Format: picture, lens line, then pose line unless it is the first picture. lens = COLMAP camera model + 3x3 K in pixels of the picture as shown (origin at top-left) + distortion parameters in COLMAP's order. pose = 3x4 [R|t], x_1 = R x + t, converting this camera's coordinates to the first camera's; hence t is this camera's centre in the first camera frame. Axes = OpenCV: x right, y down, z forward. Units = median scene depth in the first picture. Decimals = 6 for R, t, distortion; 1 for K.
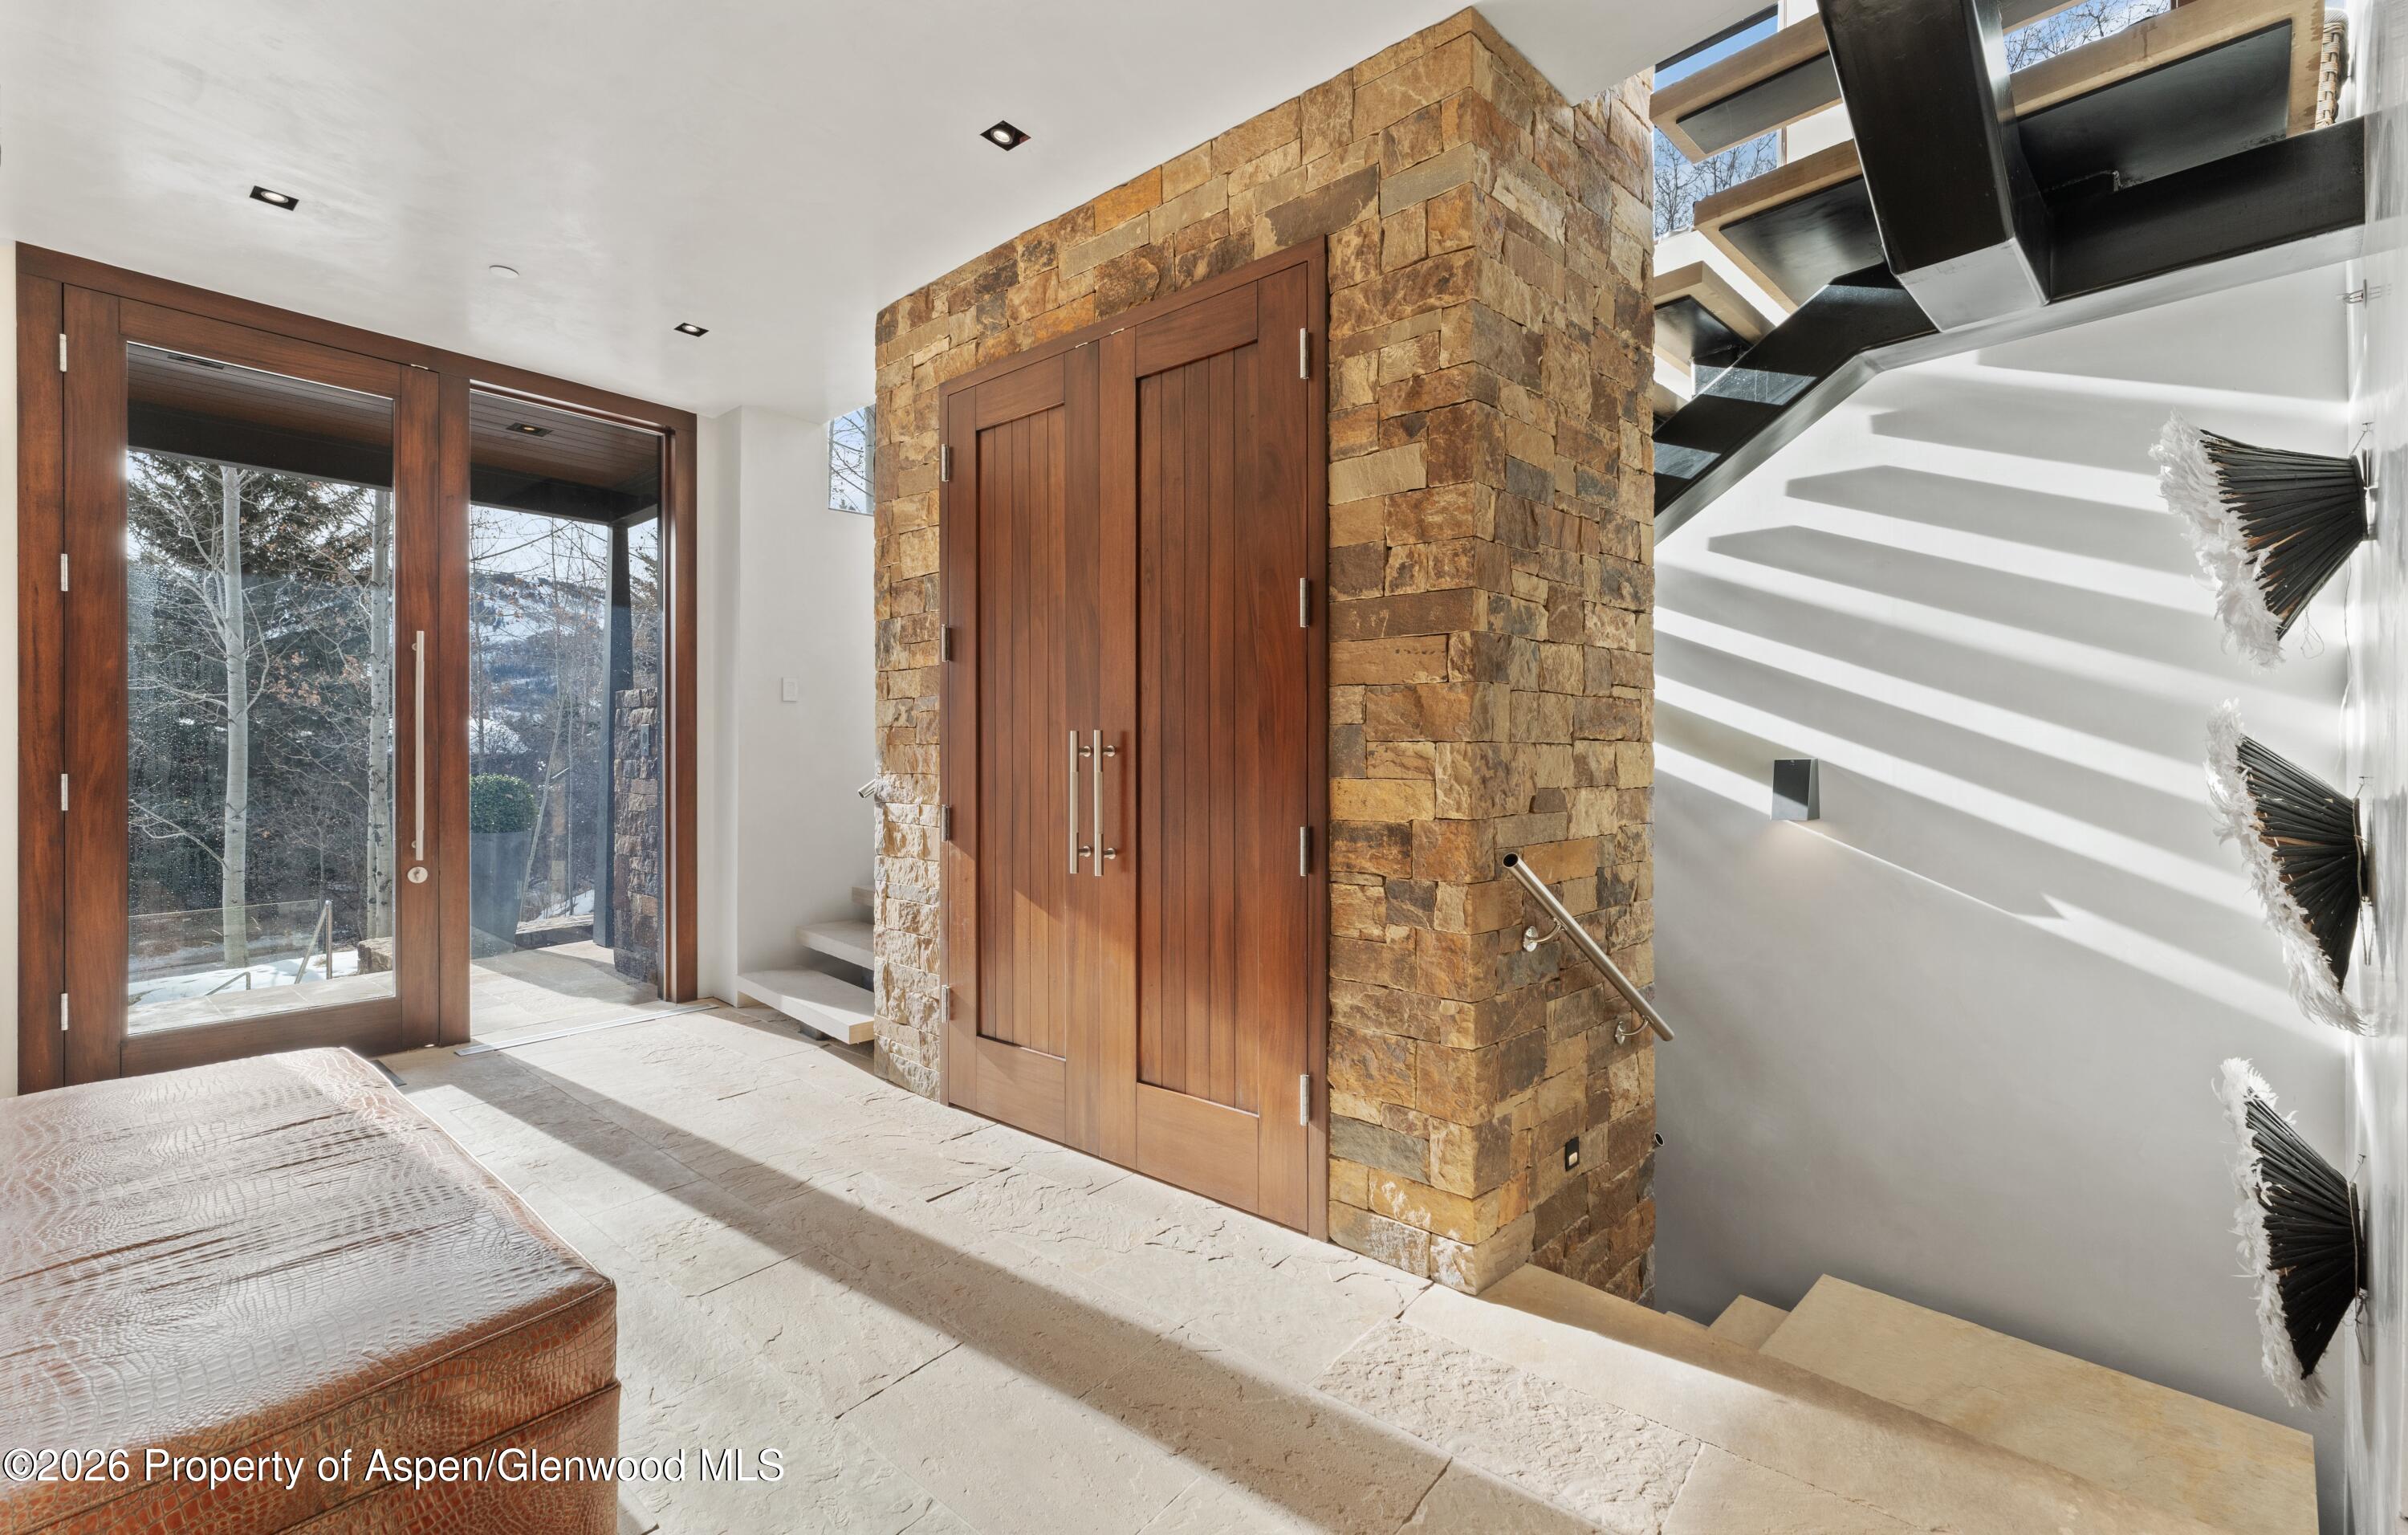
lens RADIAL K [[984.7, 0, 1199.8], [0, 984.7, 756.7], [0, 0, 1]] dist [-0.003992, -0.000393]
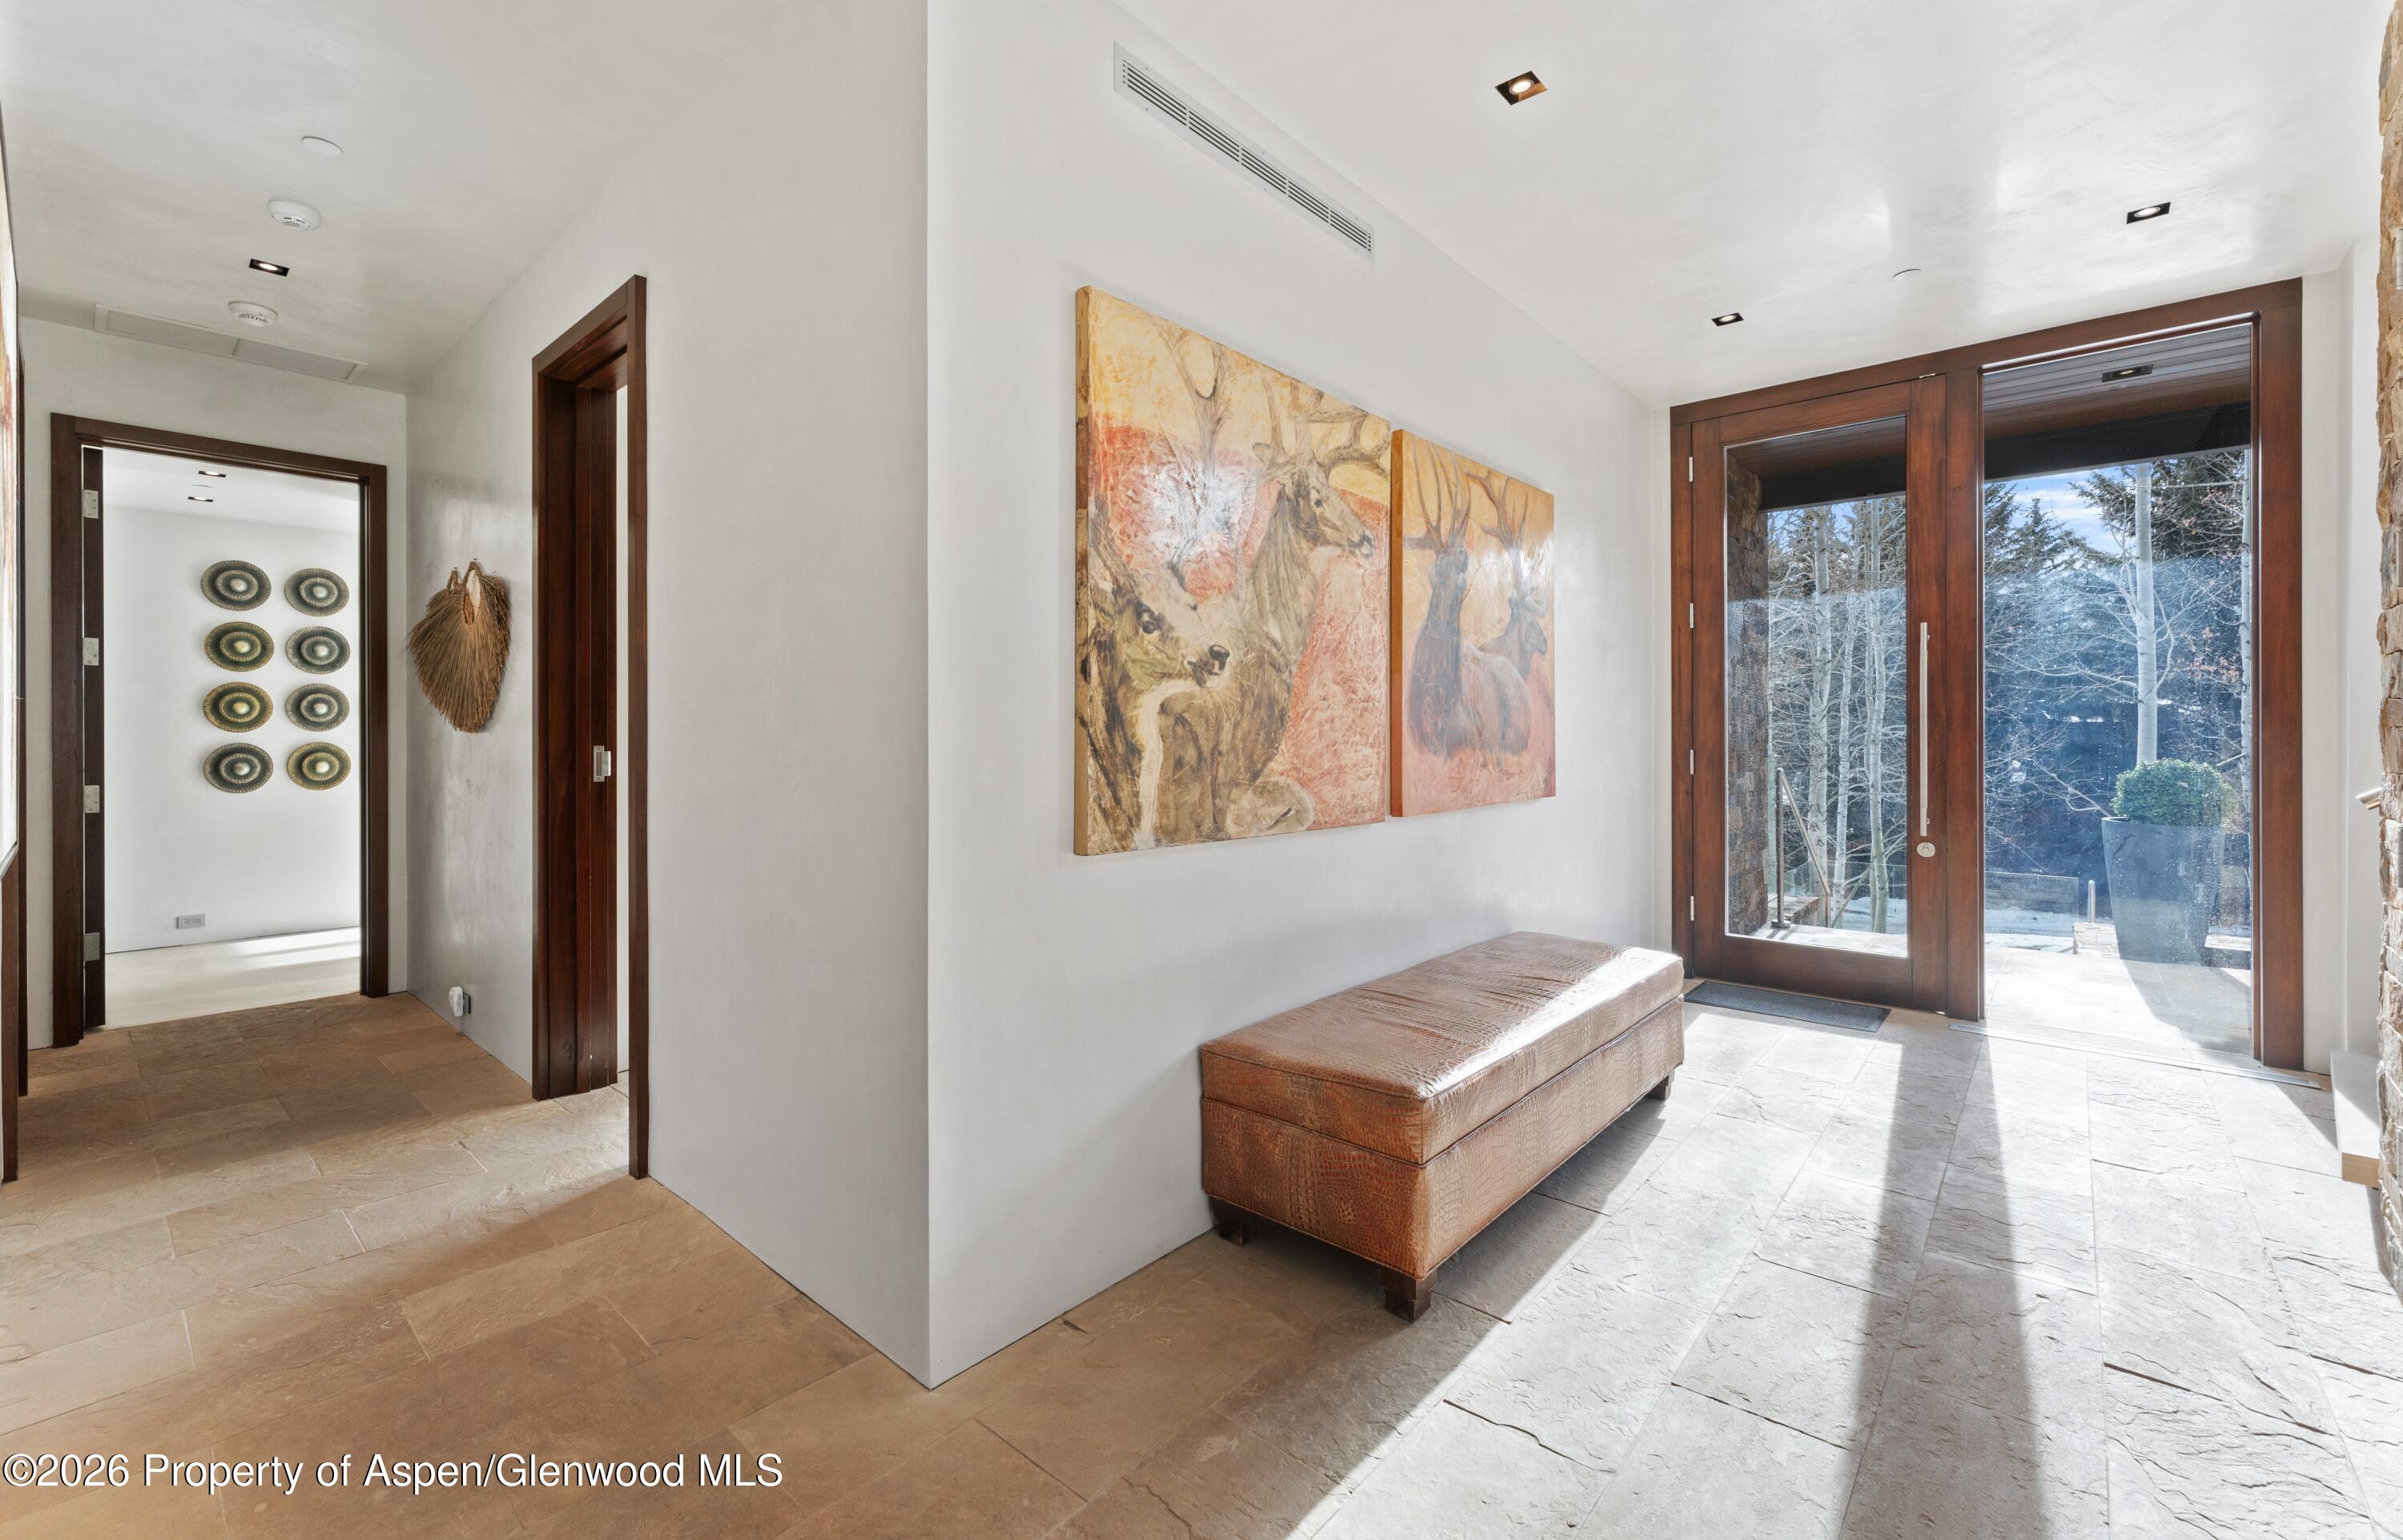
lens RADIAL K [[982.4, 0, 1186.7], [0, 982.4, 736.5], [0, 0, 1]] dist [-0.003992, -0.000393]
pose [[-0.043993, 0.003090, -0.999027, 0.417309], [-0.002595, 0.999991, 0.003207, -0.006455], [0.999028, 0.002734, -0.043985, 0.324187]]
